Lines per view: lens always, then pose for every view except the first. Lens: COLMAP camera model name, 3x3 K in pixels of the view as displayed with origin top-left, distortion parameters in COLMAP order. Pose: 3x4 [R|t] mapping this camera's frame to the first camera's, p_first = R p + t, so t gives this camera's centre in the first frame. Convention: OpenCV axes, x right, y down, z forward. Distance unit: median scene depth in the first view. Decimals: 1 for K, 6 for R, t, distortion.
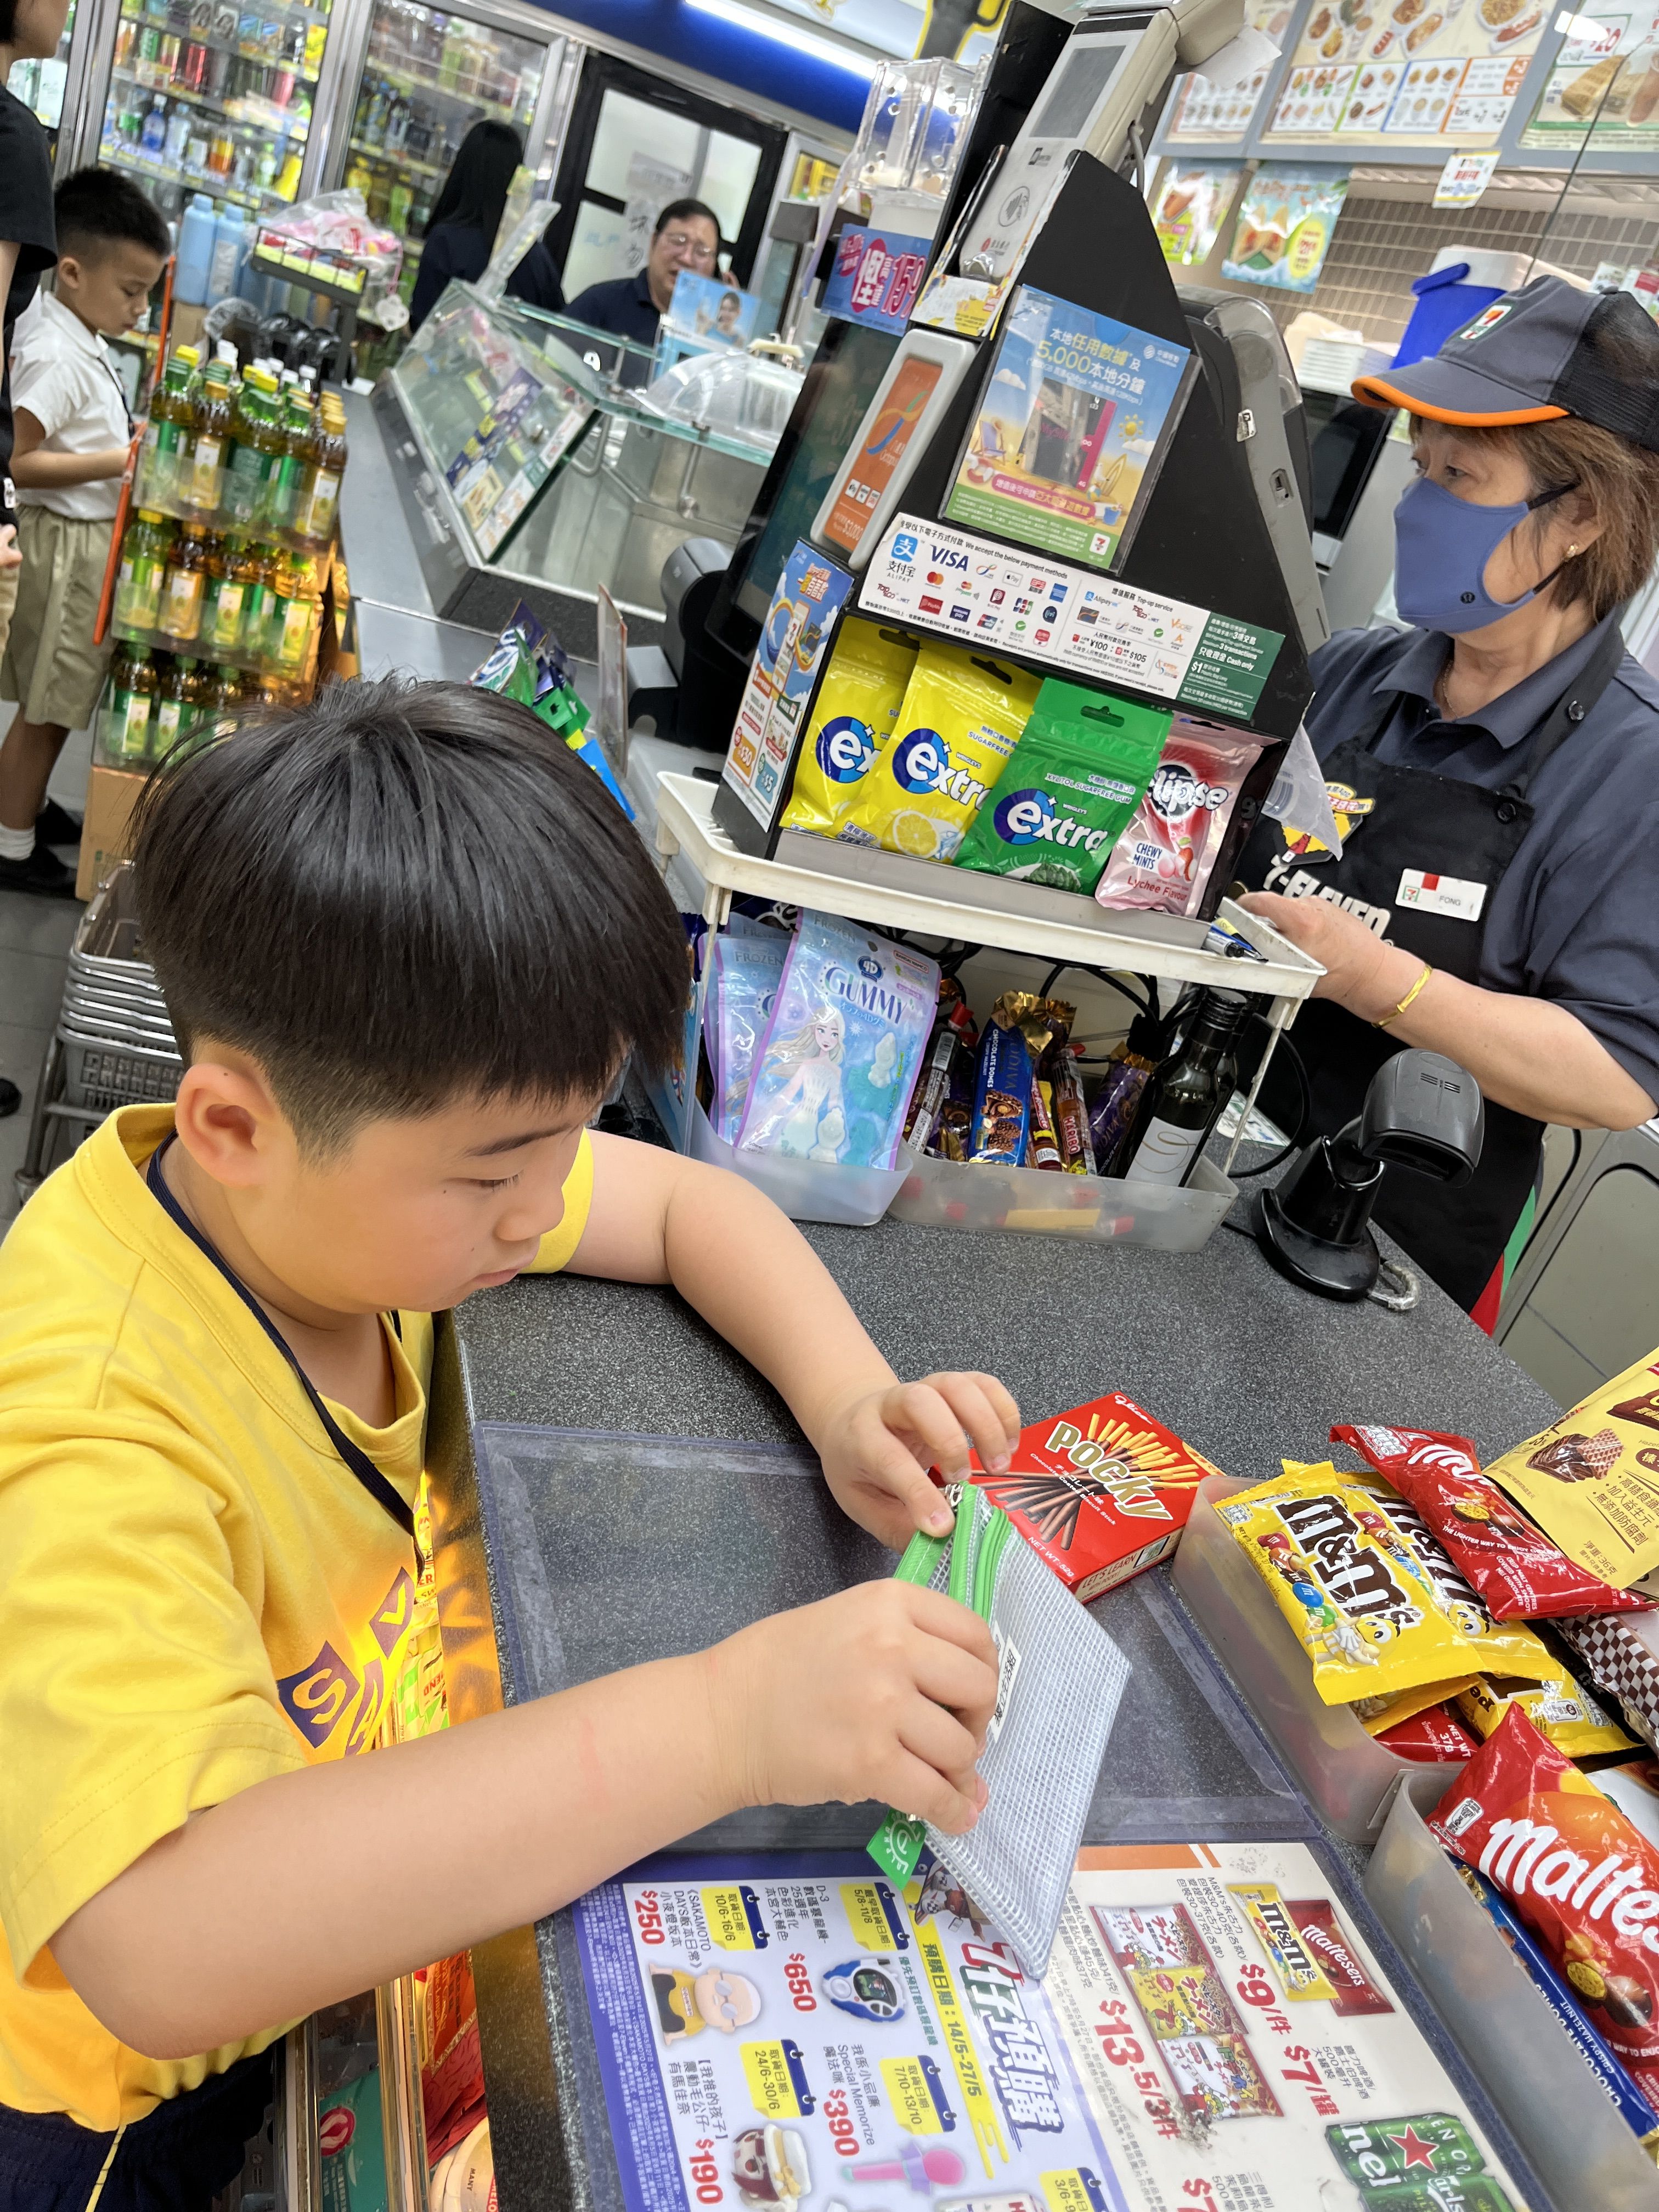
lens RADIAL K [[1706.8, 0, 829.5], [0, 1706.8, 1106.0], [0, 0, 1]] dist [0.001904, -0.001212]
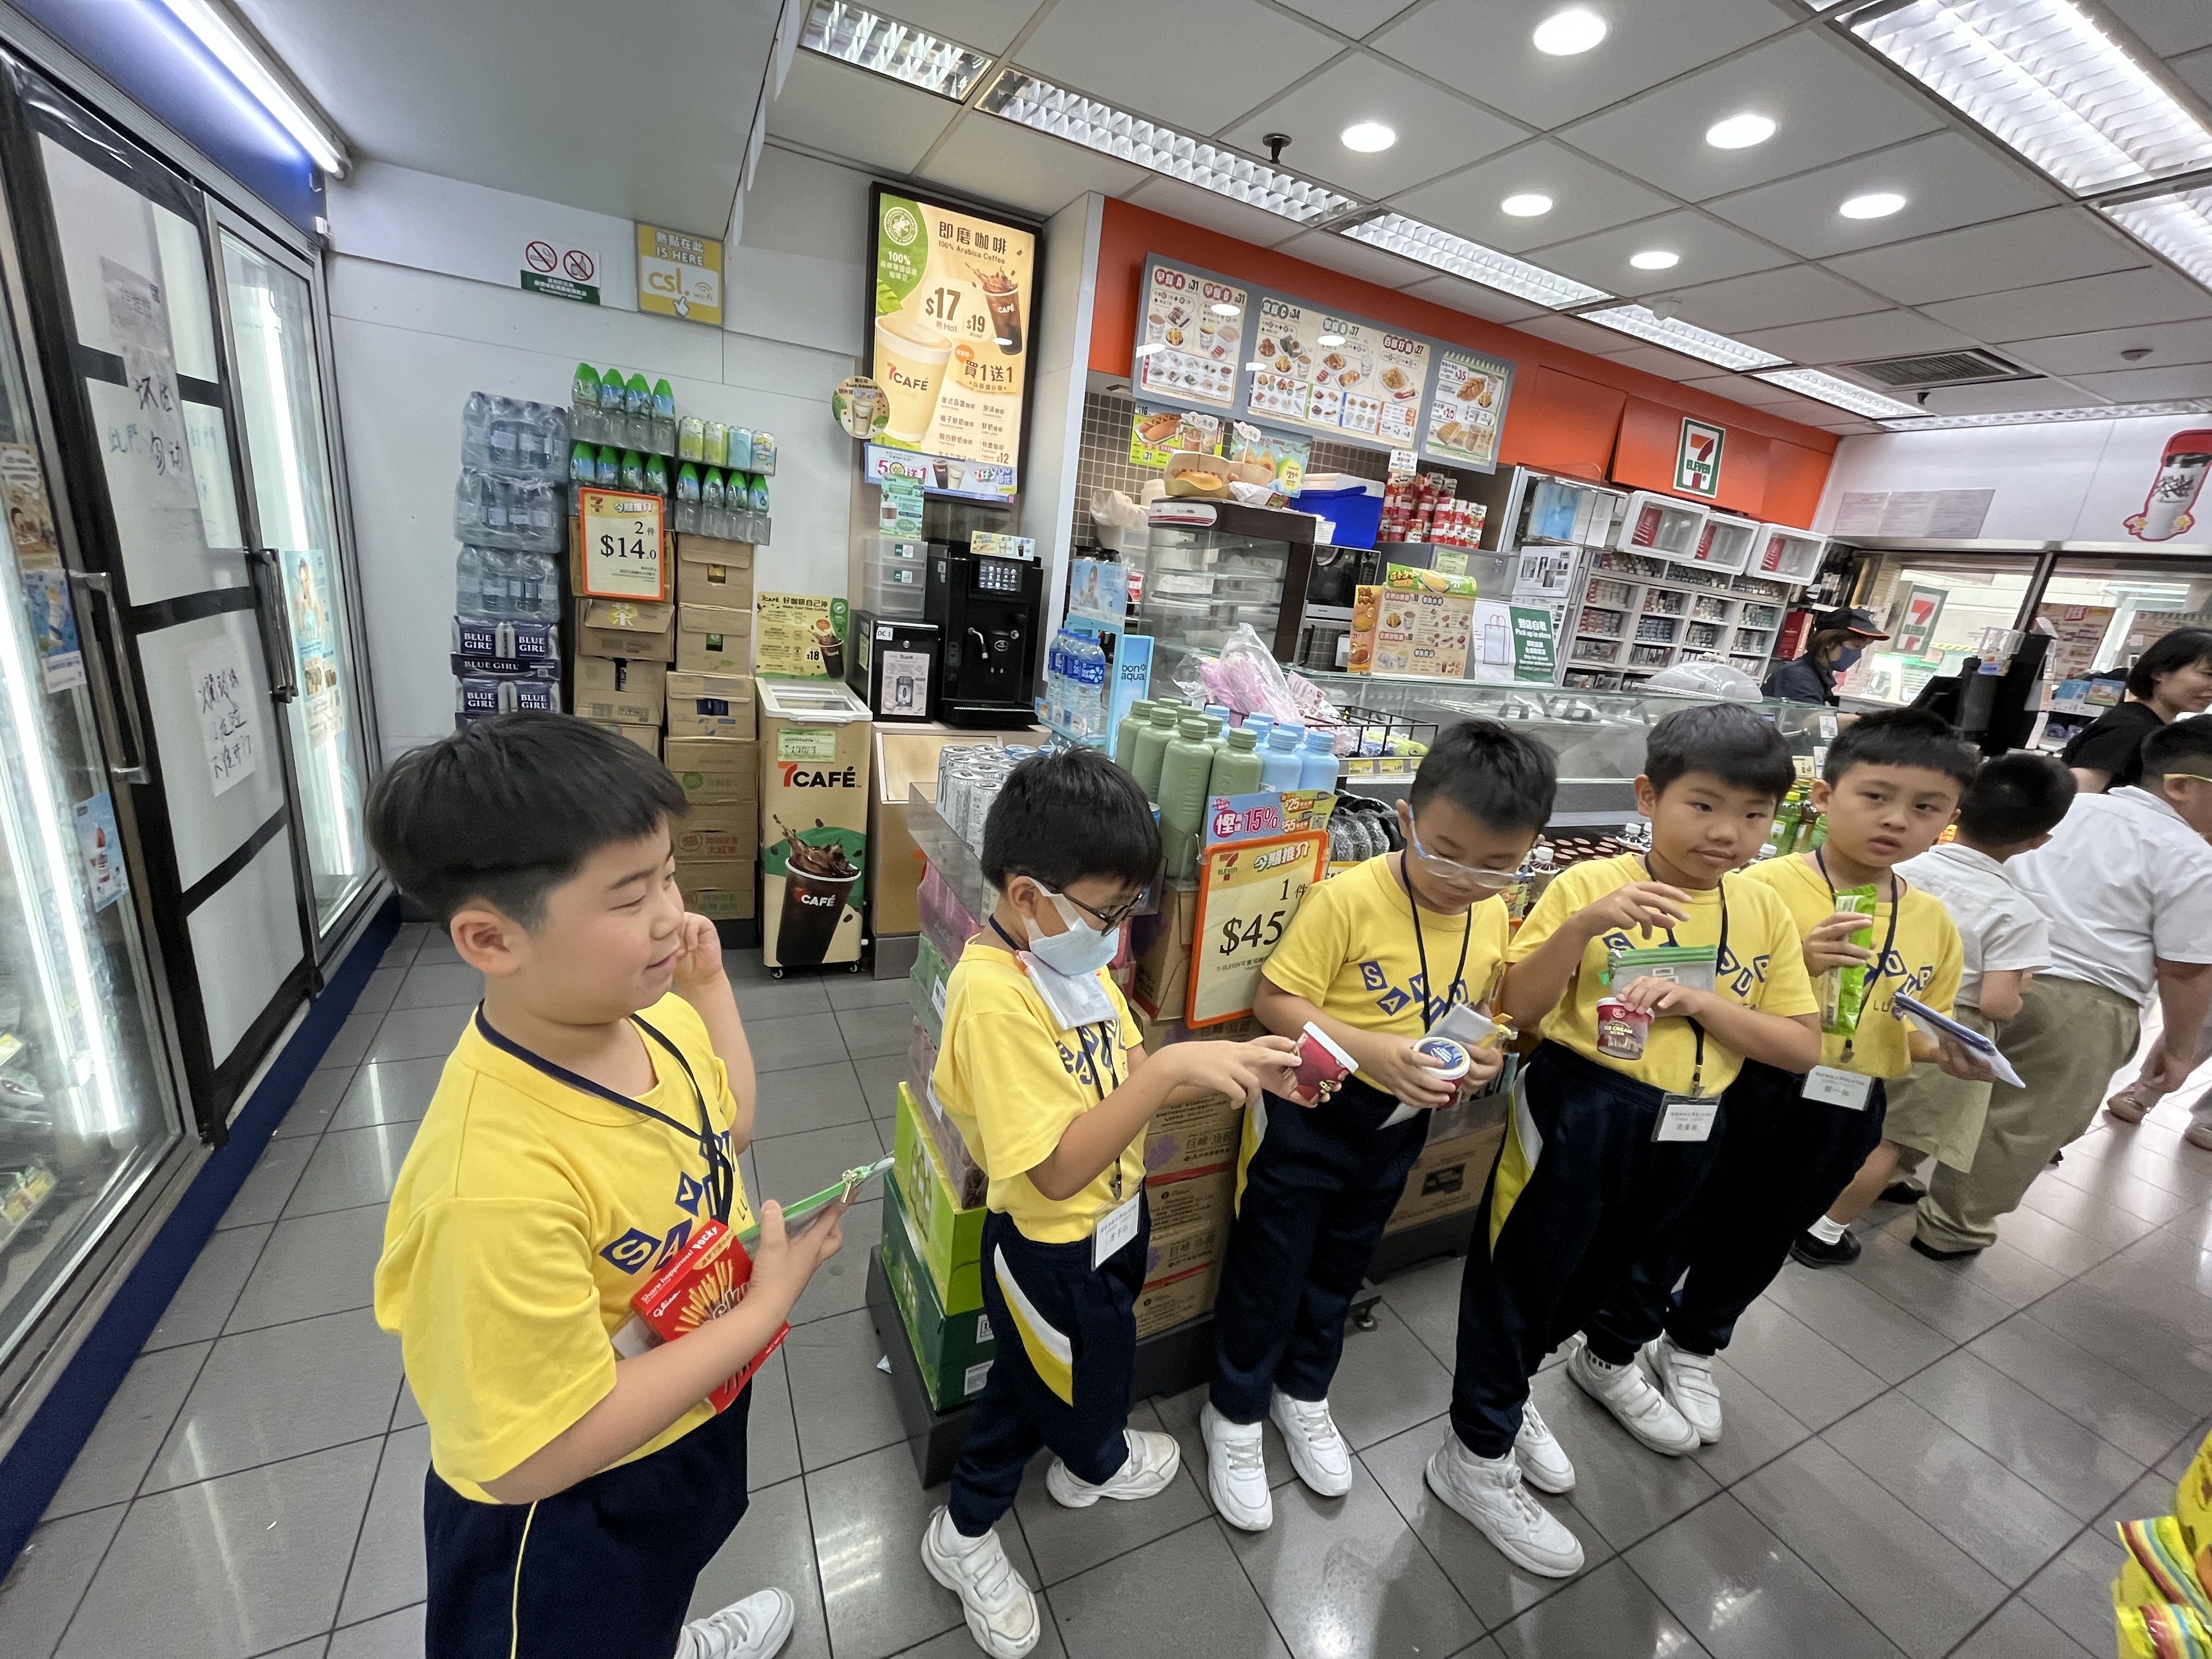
lens RADIAL K [[895.6, 0, 1106.0], [0, 895.6, 829.5], [0, 0, 1]] dist [-0.000018, -0.000003]
pose [[-0.112778, -0.587719, 0.801166, -0.807272], [0.264277, 0.759525, 0.594373, -0.935851], [-0.957830, 0.278762, 0.069663, 1.357696]]
